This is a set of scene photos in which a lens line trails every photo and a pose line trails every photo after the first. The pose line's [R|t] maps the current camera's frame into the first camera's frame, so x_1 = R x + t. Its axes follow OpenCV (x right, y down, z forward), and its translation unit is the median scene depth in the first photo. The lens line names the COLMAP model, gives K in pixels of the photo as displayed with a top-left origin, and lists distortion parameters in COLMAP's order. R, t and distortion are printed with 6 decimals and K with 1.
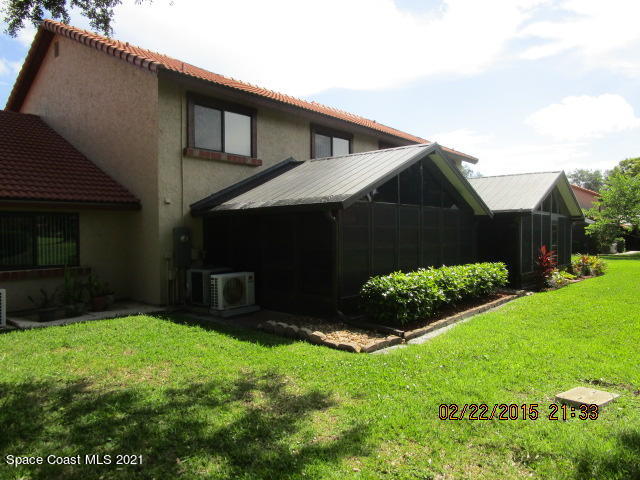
lens RADIAL K [[453.2, 0, 320.0], [0, 453.2, 240.0], [0, 0, 1]] dist [-0.031383, 0.009456]
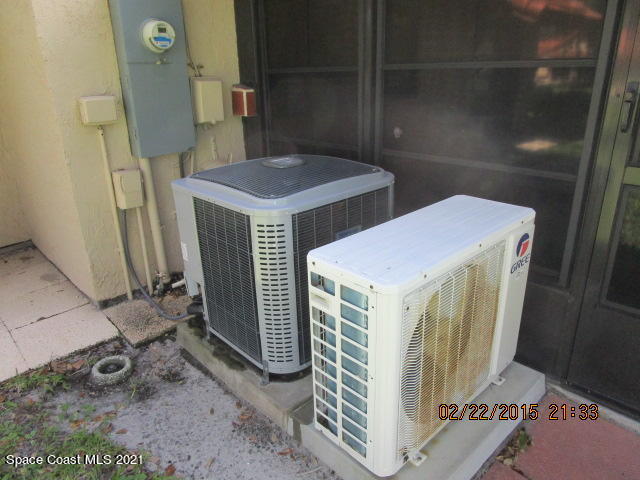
lens RADIAL K [[453.2, 0, 320.0], [0, 453.2, 240.0], [0, 0, 1]] dist [-0.031383, 0.009456]
pose [[0.996621, 0.008791, -0.081661, -0.199743], [0.020516, 0.936090, 0.351162, 0.016795], [0.079529, -0.351651, 0.932747, 0.763081]]
